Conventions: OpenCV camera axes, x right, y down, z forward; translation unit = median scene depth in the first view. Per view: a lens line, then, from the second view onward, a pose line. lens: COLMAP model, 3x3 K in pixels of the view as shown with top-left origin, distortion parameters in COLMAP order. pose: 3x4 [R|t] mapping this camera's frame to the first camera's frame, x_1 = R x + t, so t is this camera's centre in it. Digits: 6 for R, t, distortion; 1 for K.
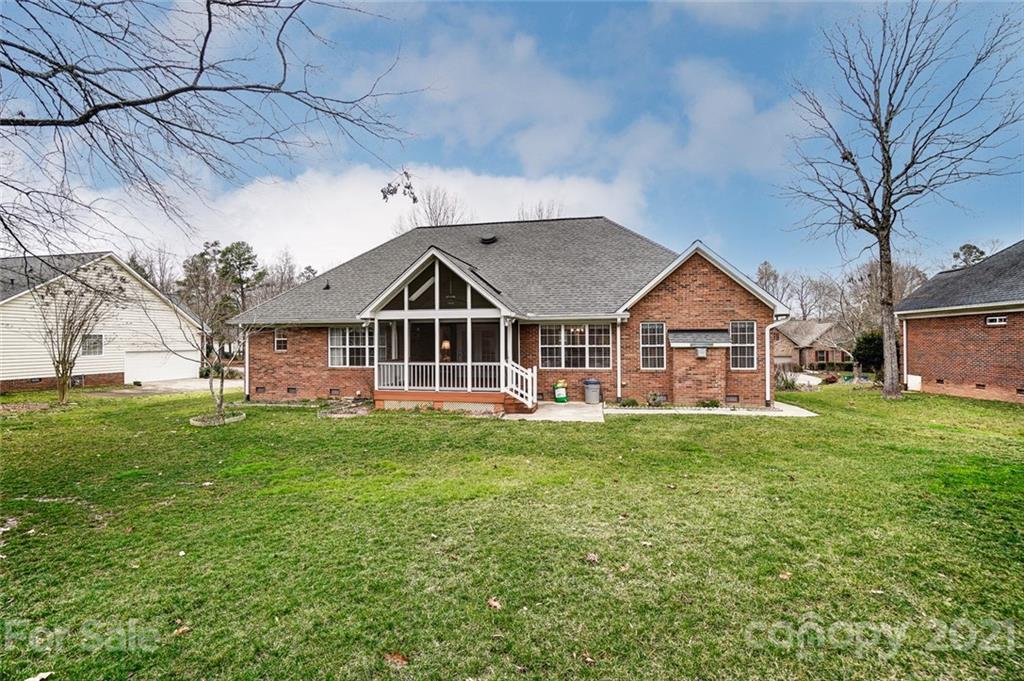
lens RADIAL K [[465.2, 0, 501.9], [0, 465.2, 338.7], [0, 0, 1]] dist [-0.044665, 0.014235]
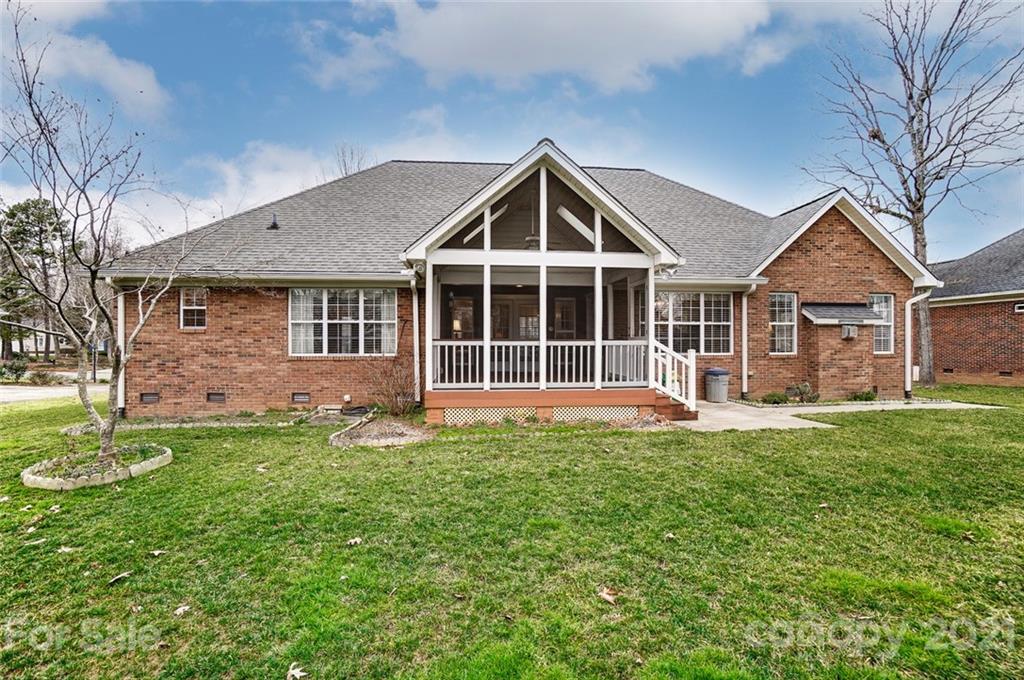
lens RADIAL K [[465.2, 0, 507.0], [0, 465.2, 343.3], [0, 0, 1]] dist [-0.044665, 0.014235]
pose [[0.954419, 0.005736, 0.298414, -0.328578], [-0.006033, 0.999982, 0.000074, 0.050160], [-0.298408, -0.001871, 0.954436, 0.413541]]
